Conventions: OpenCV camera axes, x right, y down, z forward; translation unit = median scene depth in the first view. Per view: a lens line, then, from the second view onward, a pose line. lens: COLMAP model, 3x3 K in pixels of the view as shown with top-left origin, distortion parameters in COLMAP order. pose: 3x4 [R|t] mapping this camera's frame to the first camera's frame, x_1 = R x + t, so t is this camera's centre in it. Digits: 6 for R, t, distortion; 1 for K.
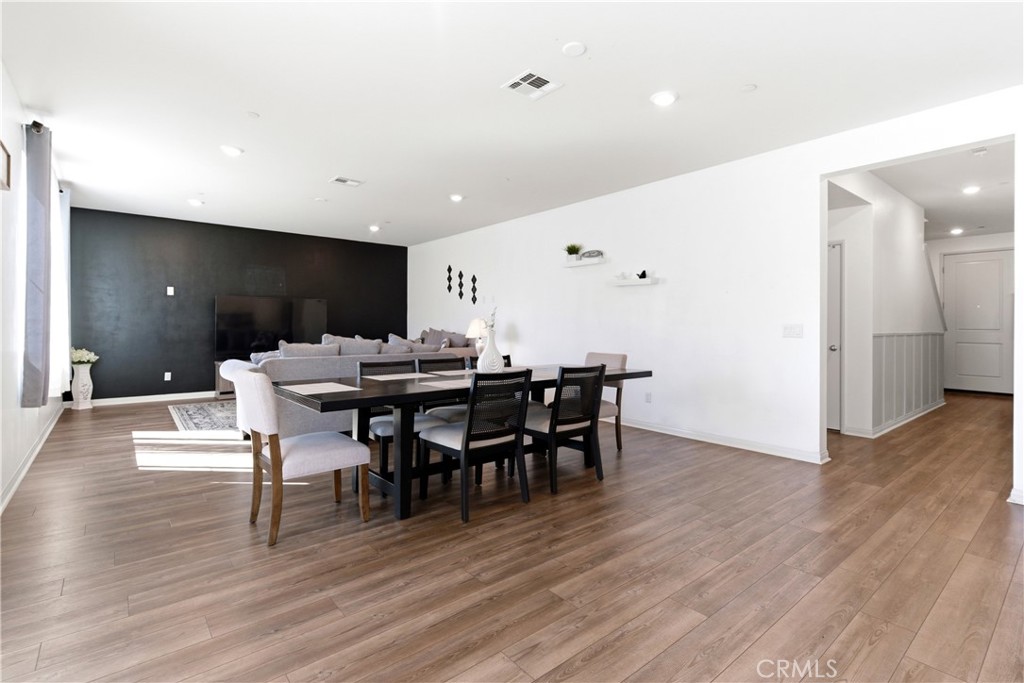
lens RADIAL K [[478.6, 0, 512.8], [0, 478.6, 333.8], [0, 0, 1]] dist [0.001612, -0.001440]
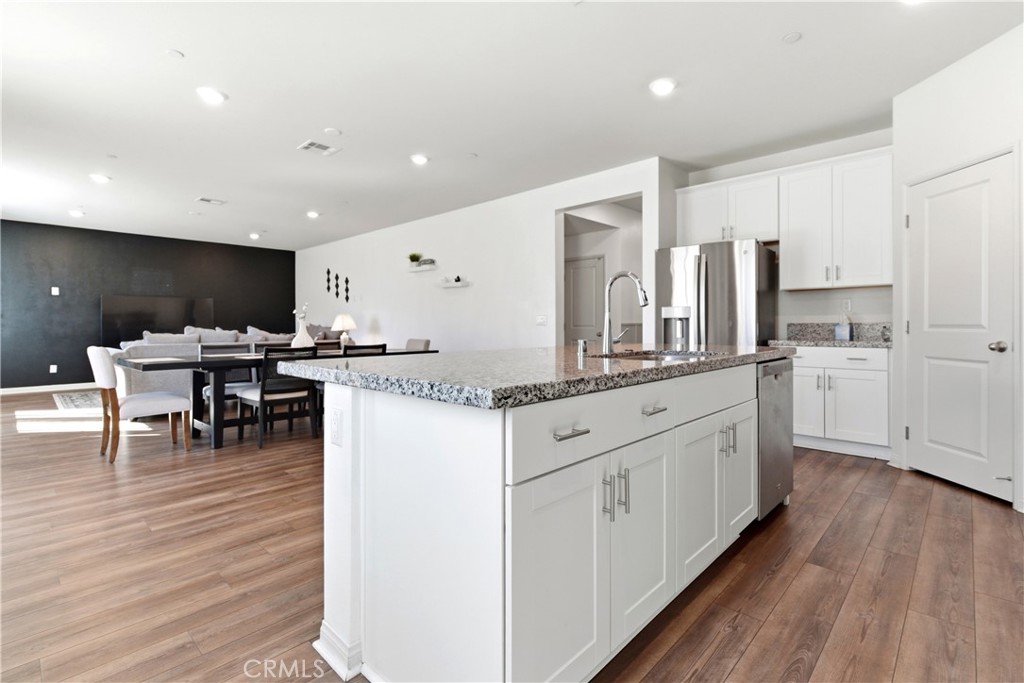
lens RADIAL K [[478.6, 0, 512.4], [0, 478.6, 333.5], [0, 0, 1]] dist [0.001612, -0.001440]
pose [[0.992531, -0.009946, 0.121591, 0.255397], [0.009897, 0.999951, 0.001006, 0.022994], [-0.121595, 0.000205, 0.992580, -0.289627]]
